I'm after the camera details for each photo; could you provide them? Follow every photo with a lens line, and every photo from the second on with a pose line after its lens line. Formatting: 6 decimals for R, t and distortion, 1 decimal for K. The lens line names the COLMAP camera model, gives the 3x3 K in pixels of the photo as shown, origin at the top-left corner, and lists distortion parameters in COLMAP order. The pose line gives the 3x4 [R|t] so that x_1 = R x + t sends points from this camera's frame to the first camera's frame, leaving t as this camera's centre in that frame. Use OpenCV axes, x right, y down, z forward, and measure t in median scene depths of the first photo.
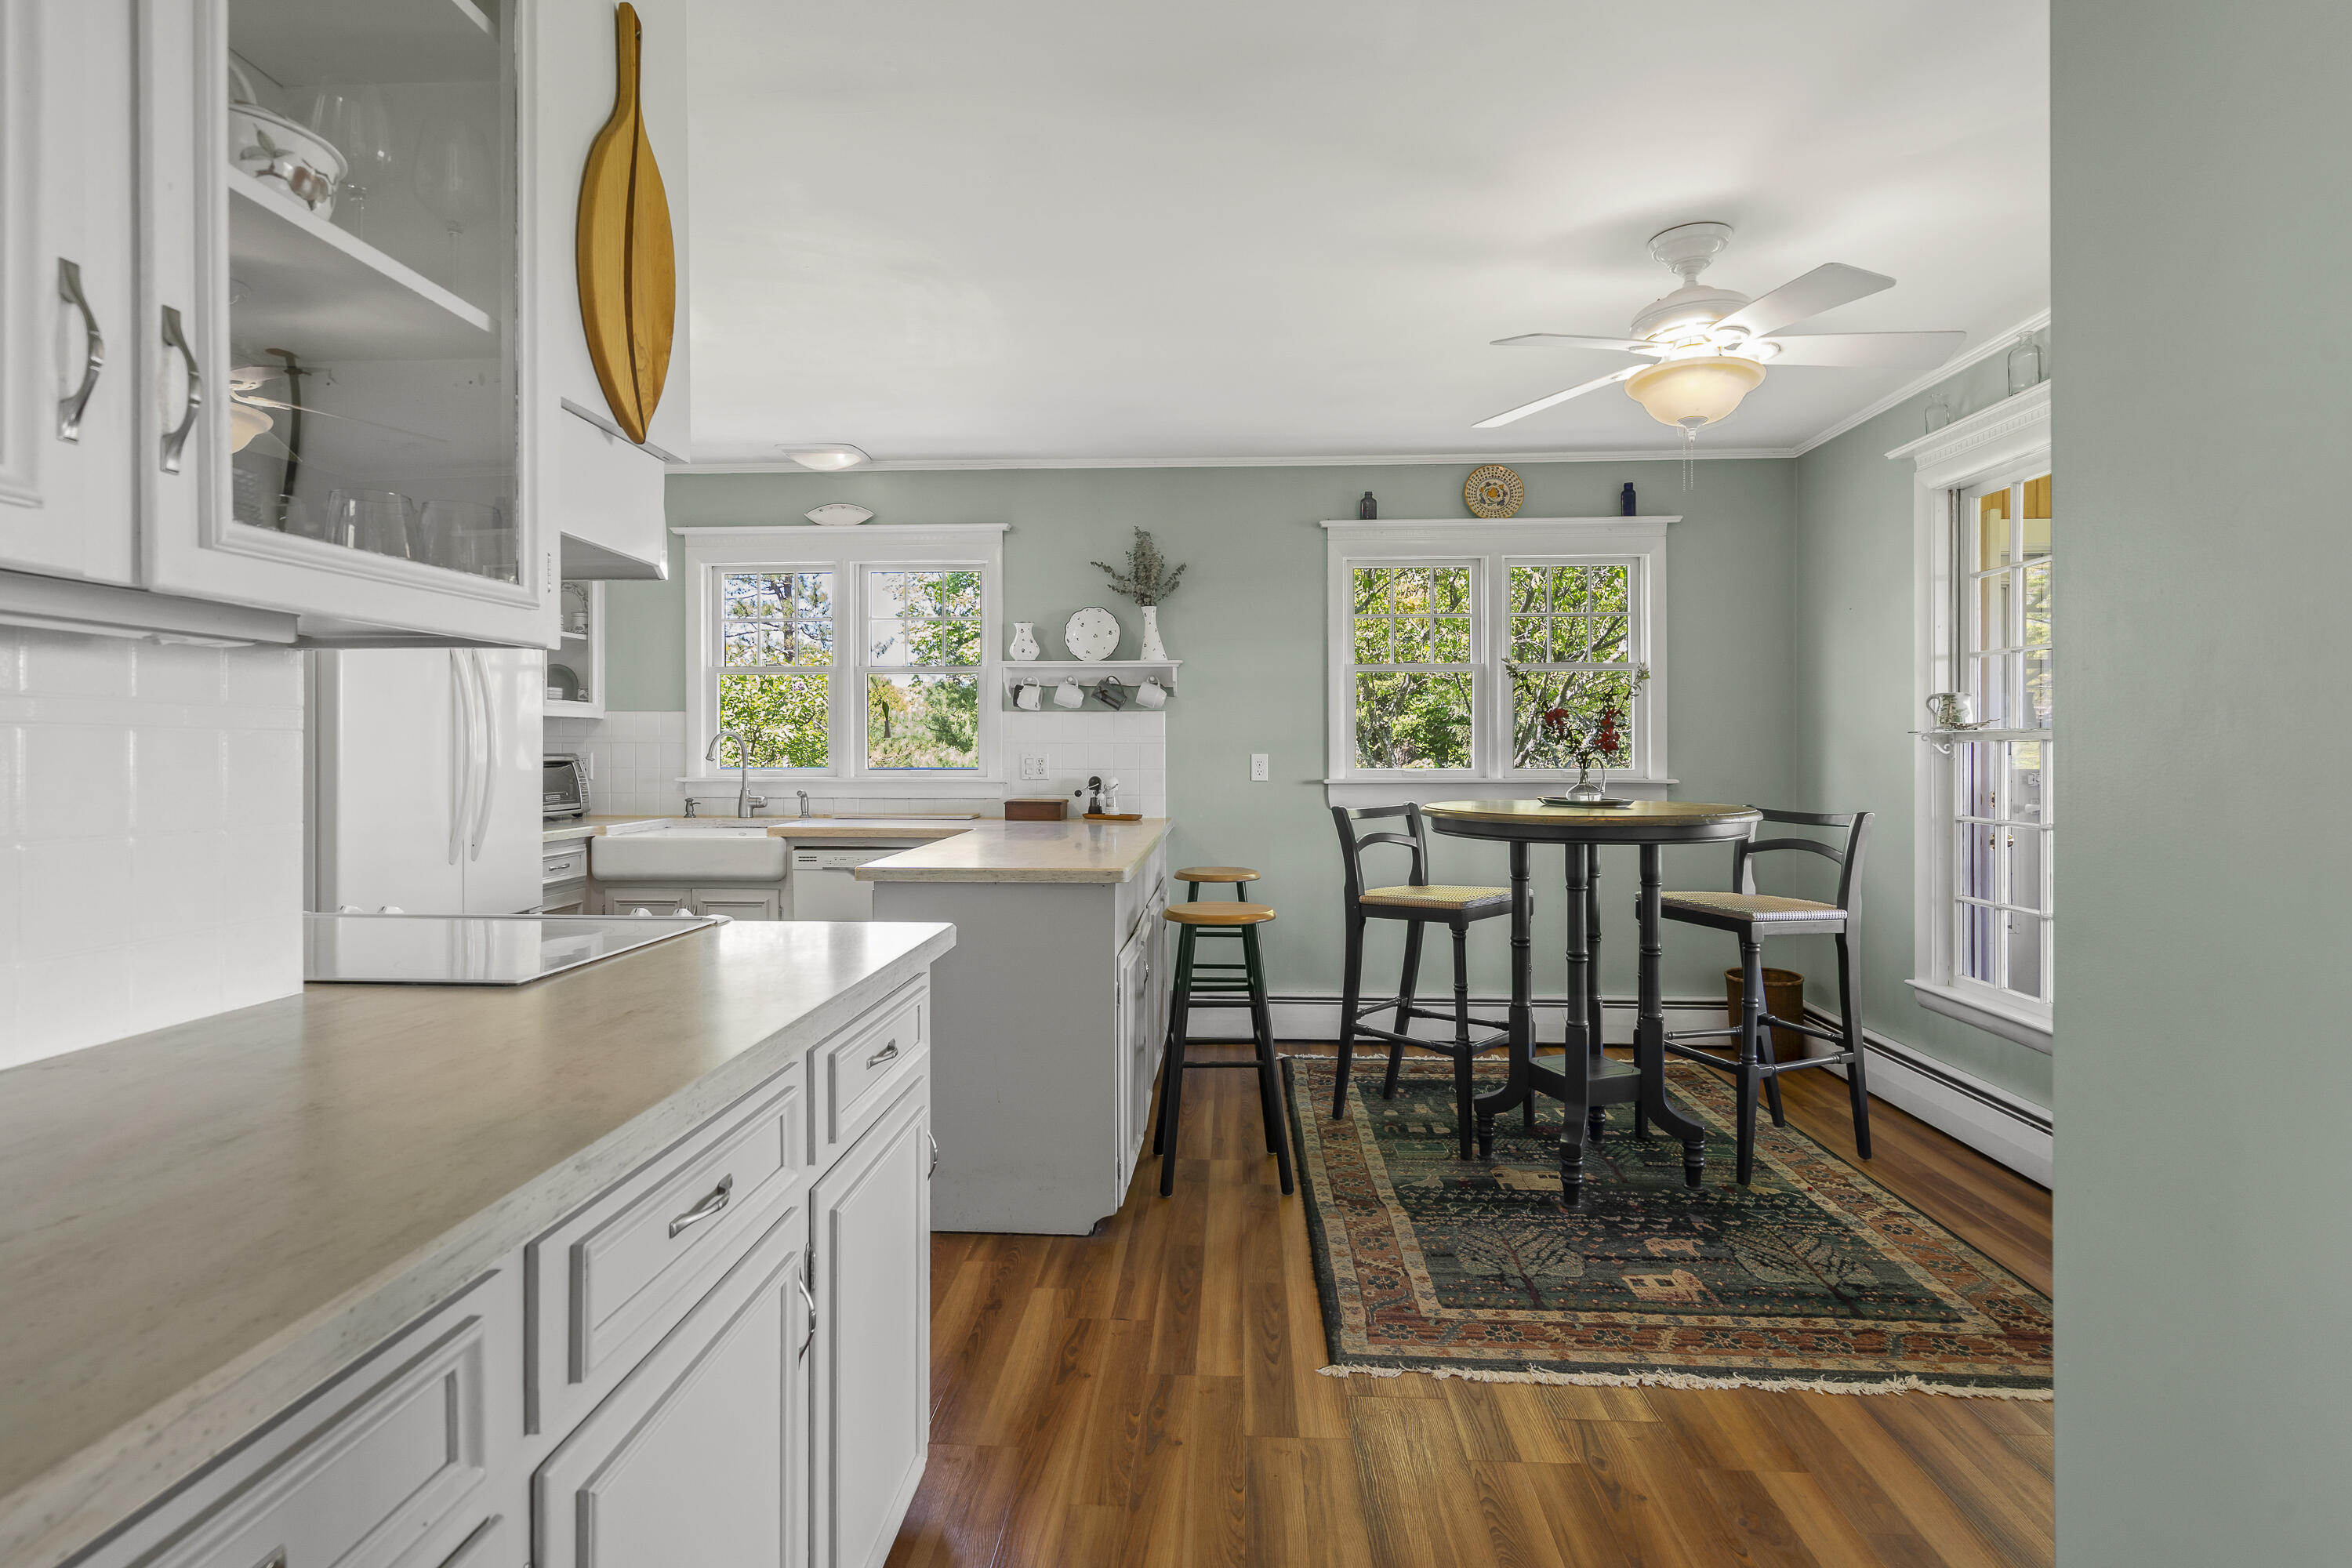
lens RADIAL K [[1167.0, 0, 1174.2], [0, 1167.0, 767.7], [0, 0, 1]] dist [0.000349, -0.000065]
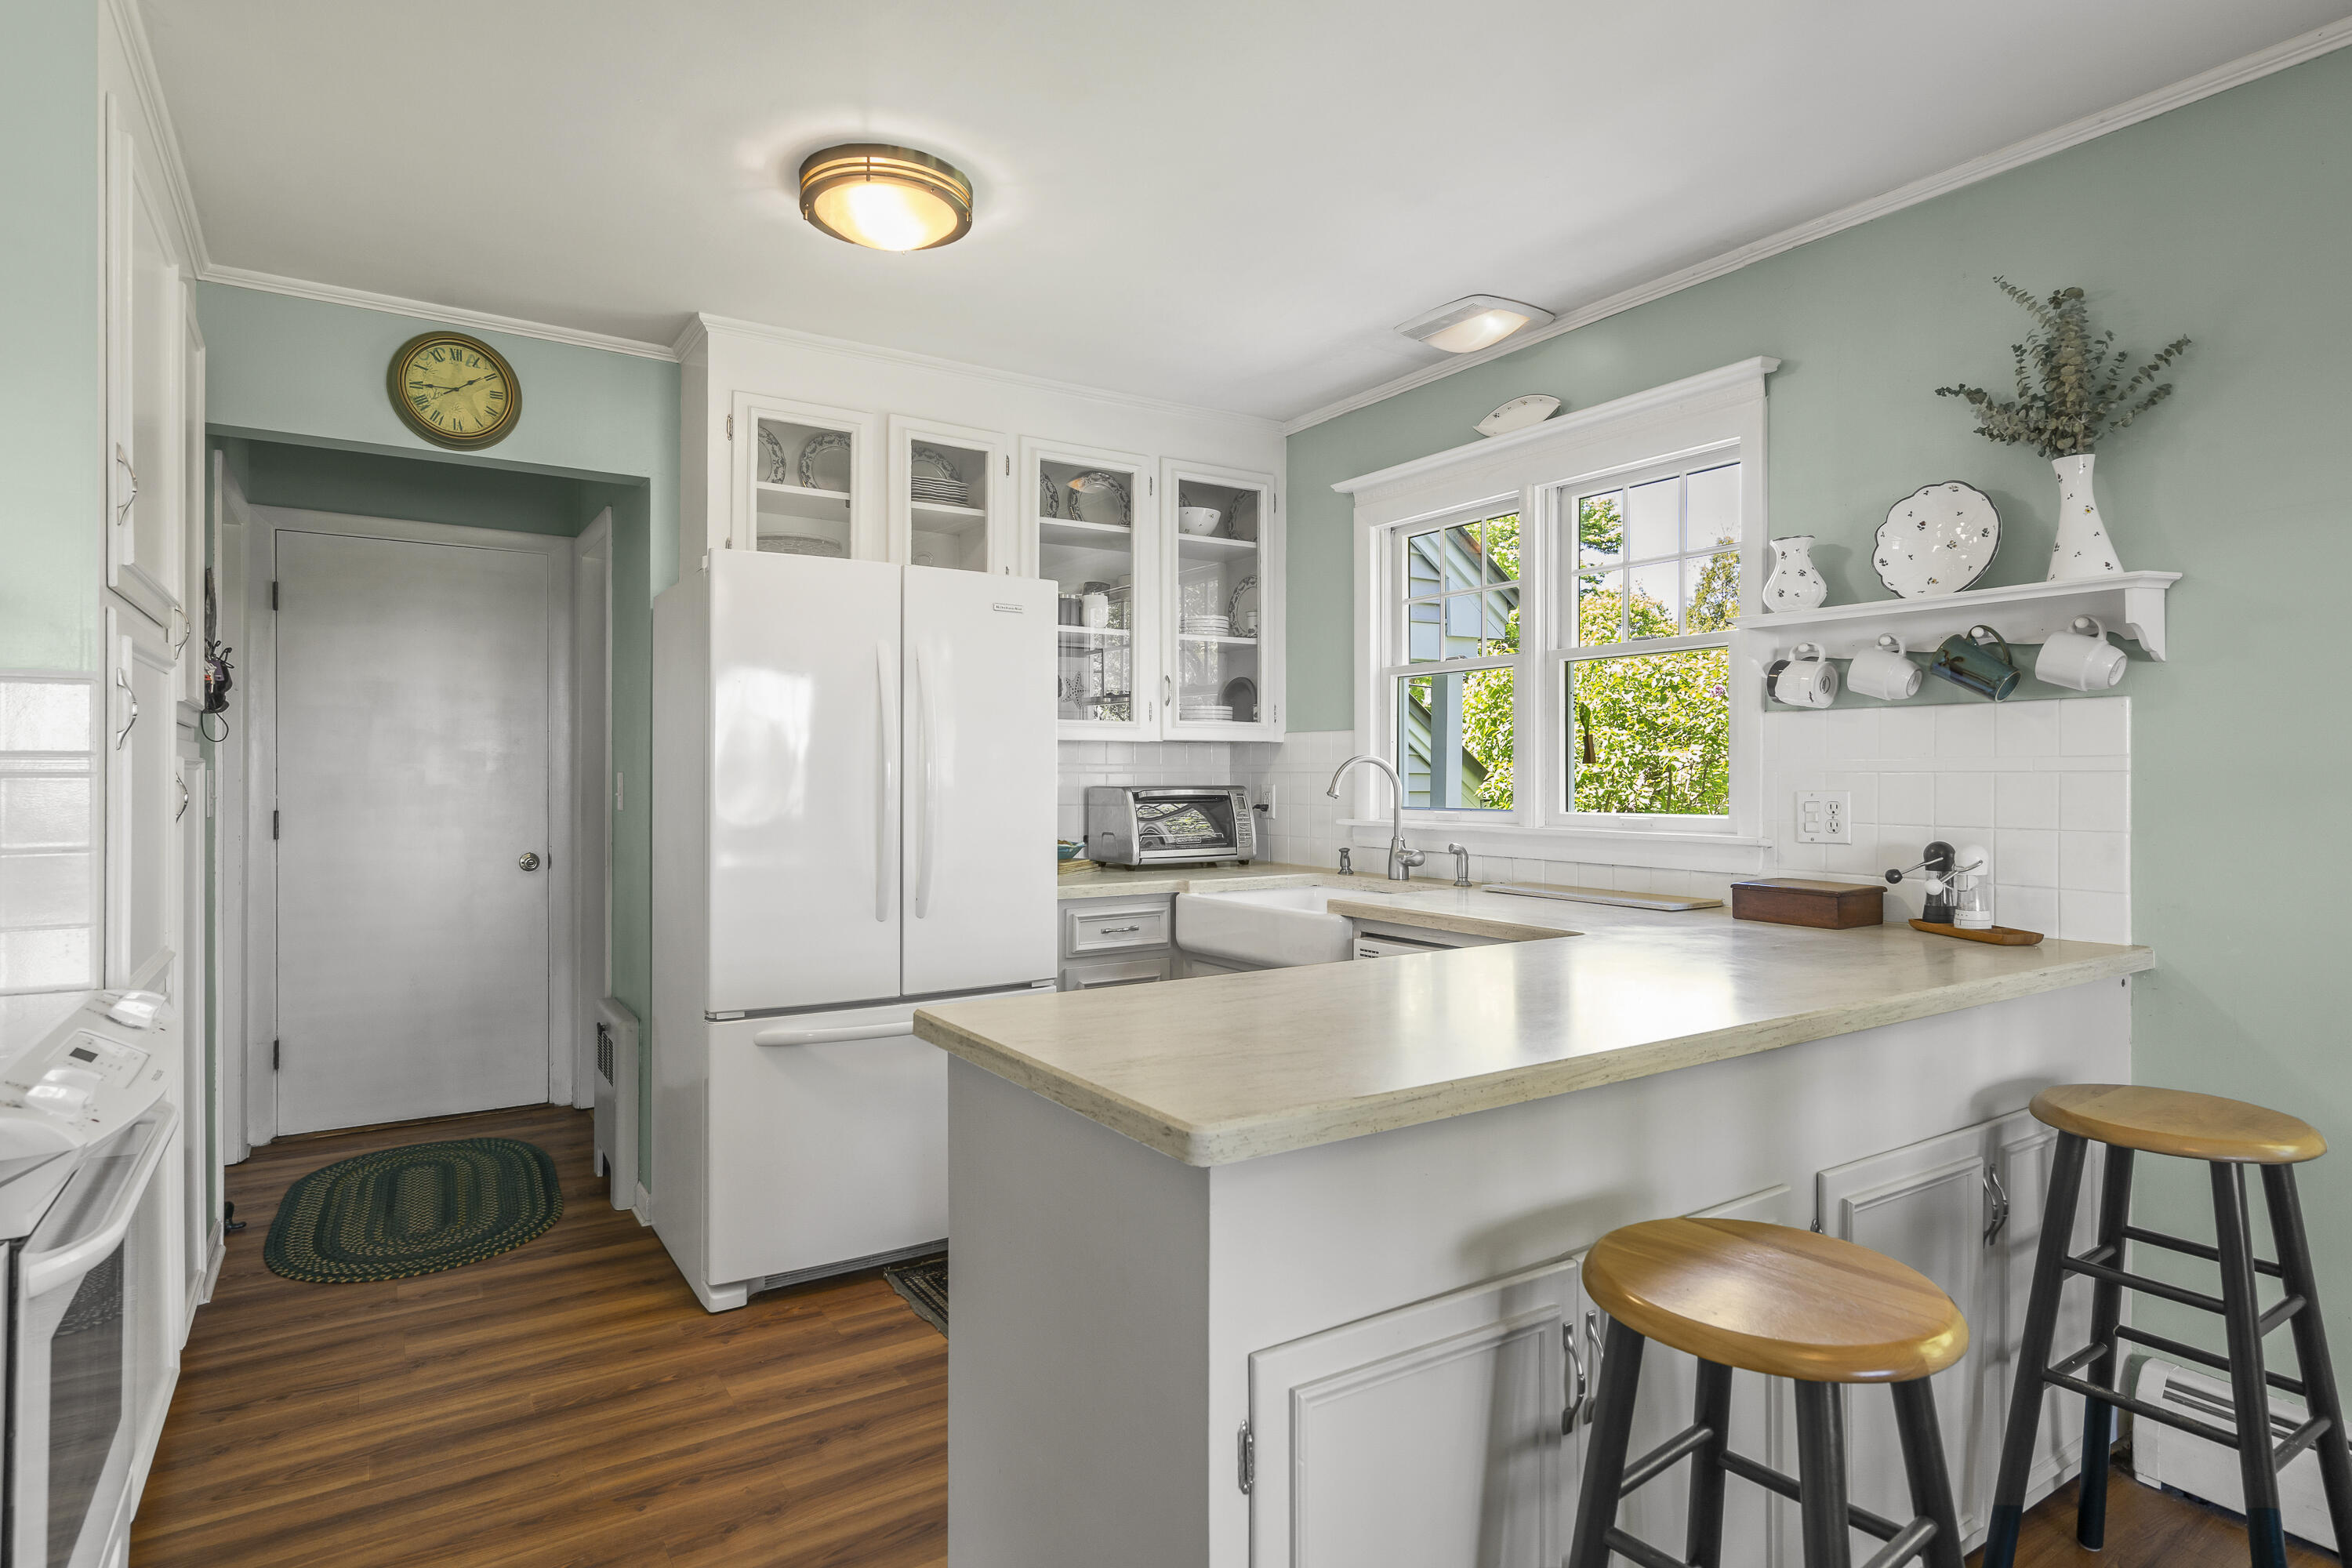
lens RADIAL K [[1235.7, 0, 1175.3], [0, 1235.7, 774.1], [0, 0, 1]] dist [0.002679, 0.001161]
pose [[0.597804, -0.000727, -0.801642, 0.146802], [-0.012622, 0.999867, -0.010320, -0.010832], [0.801543, 0.016288, 0.597716, 0.454626]]
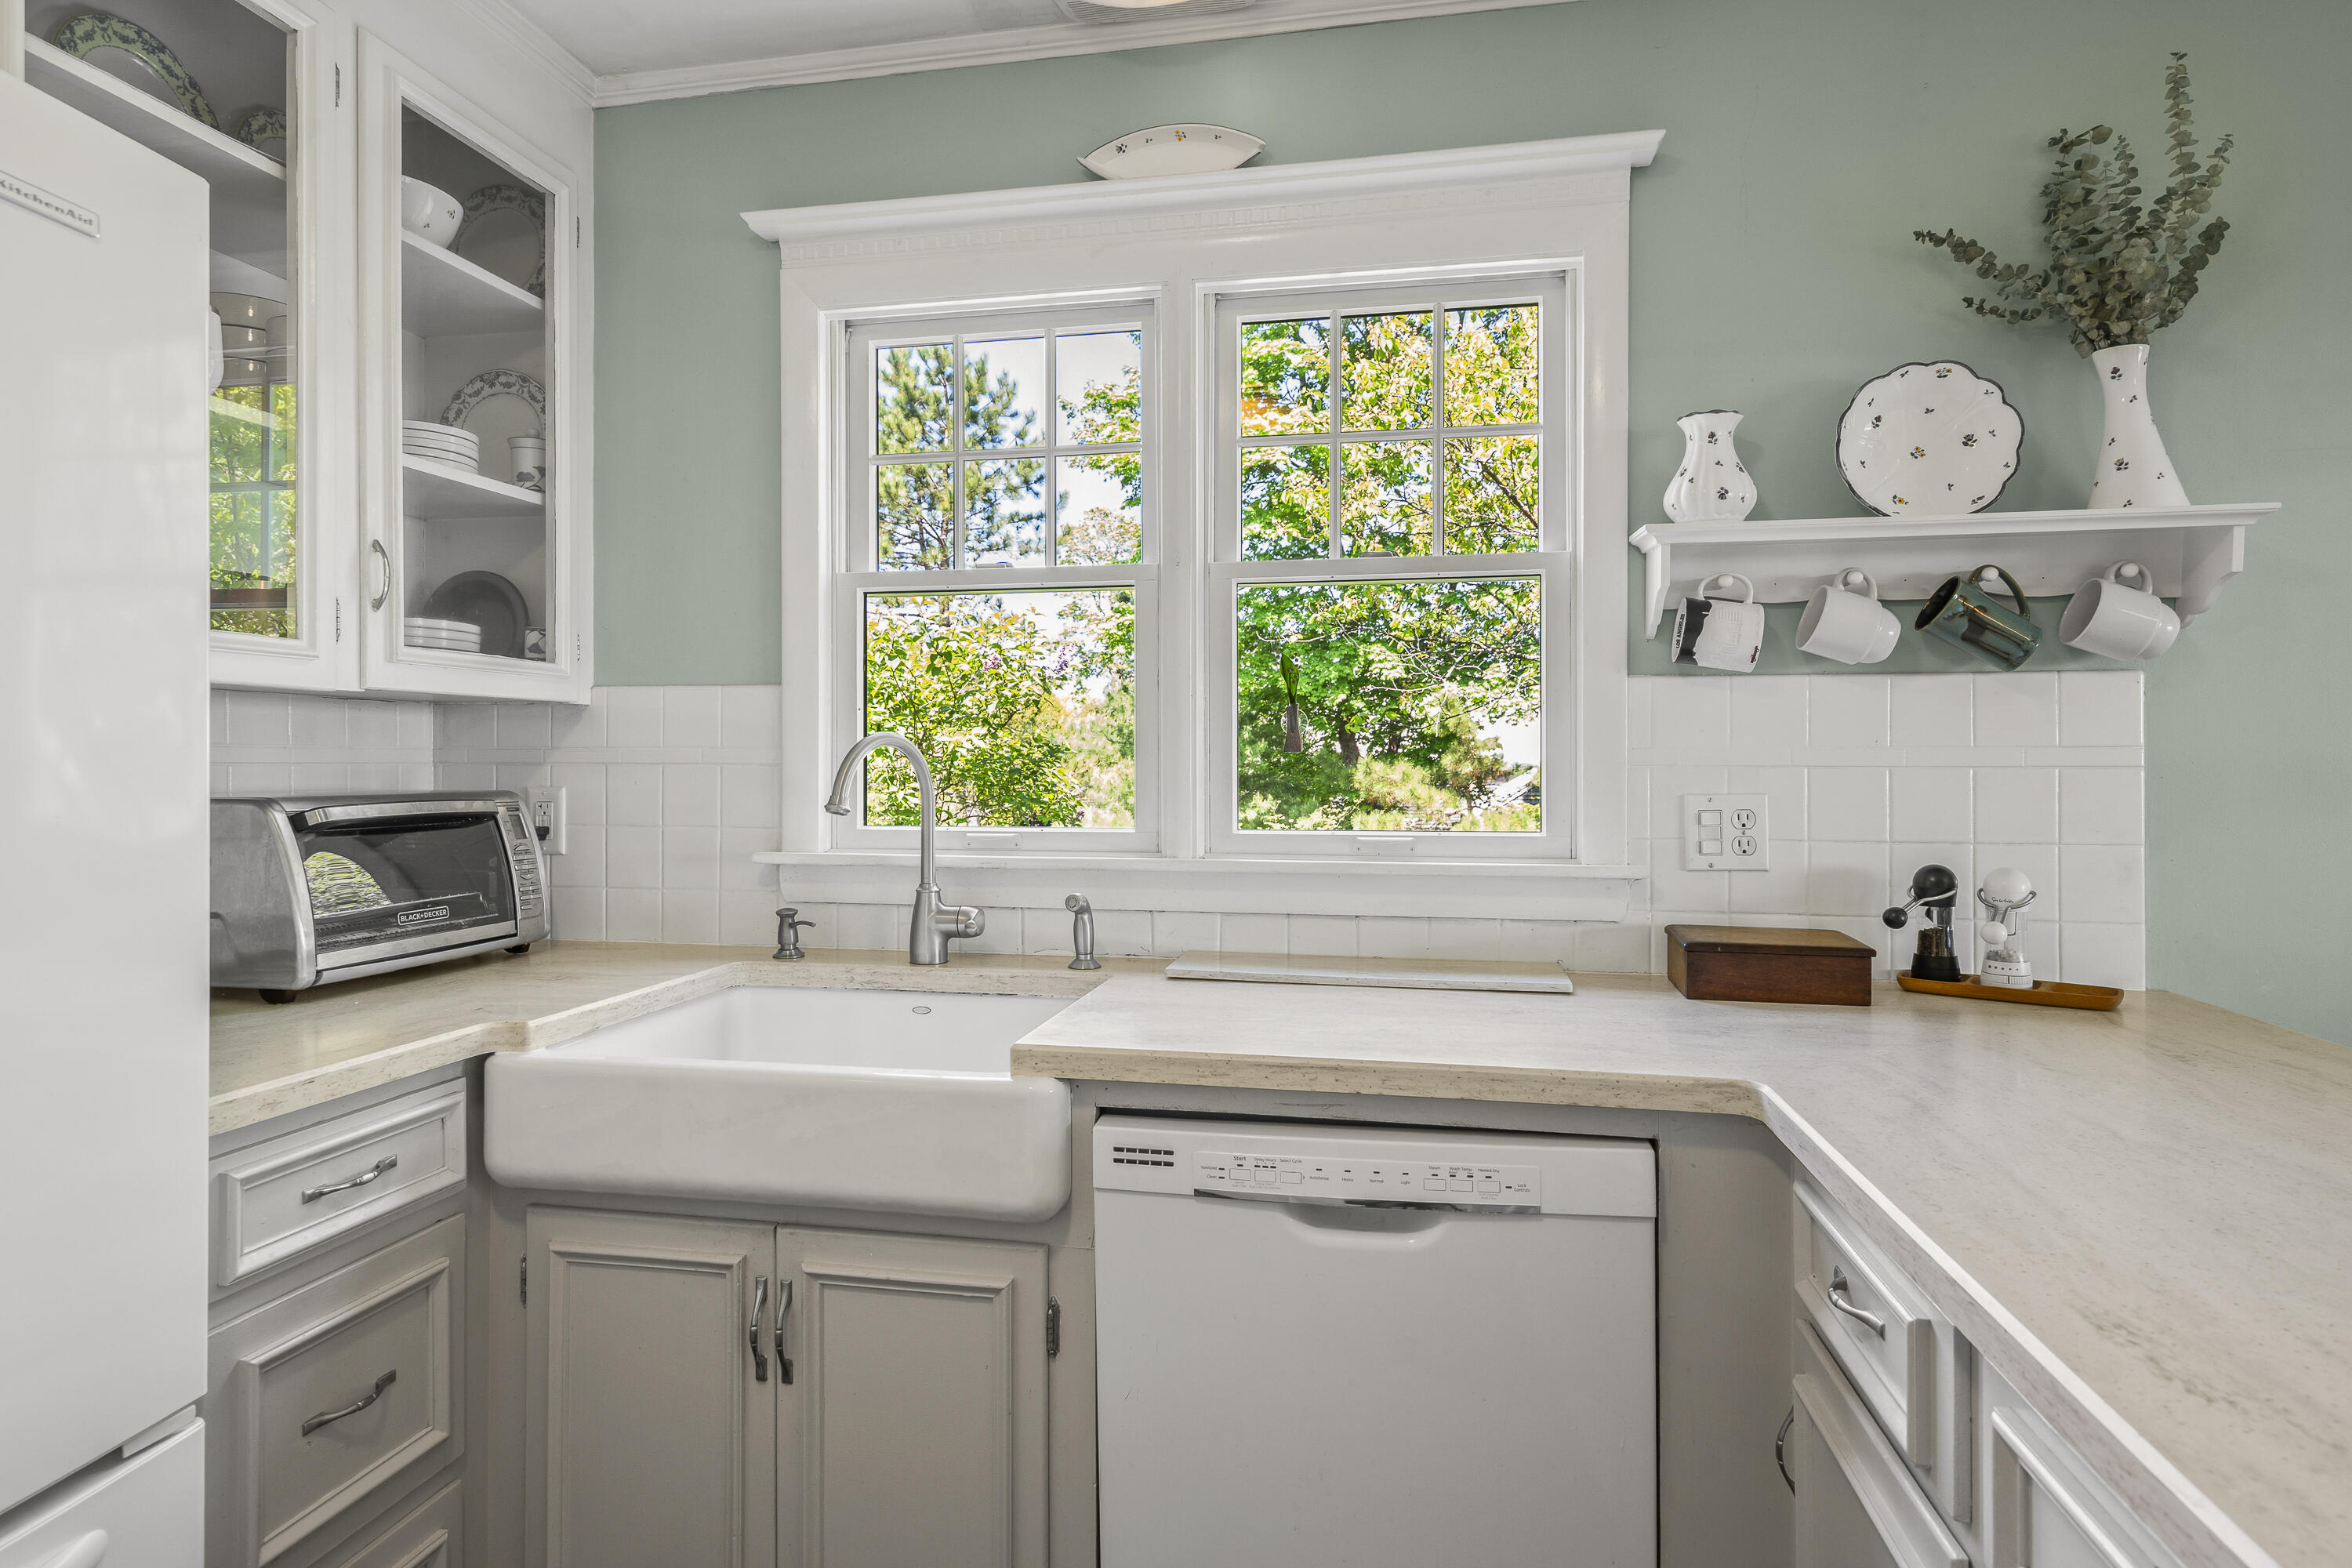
lens RADIAL K [[1278.0, 0, 1176.0], [0, 1278.0, 784.0], [0, 0, 1]] dist [-0.002465, -0.000040]
pose [[0.991255, 0.002794, -0.131931, -0.235509], [-0.002731, 0.999996, 0.000664, -0.015602], [0.131932, -0.000298, 0.991259, 0.605862]]
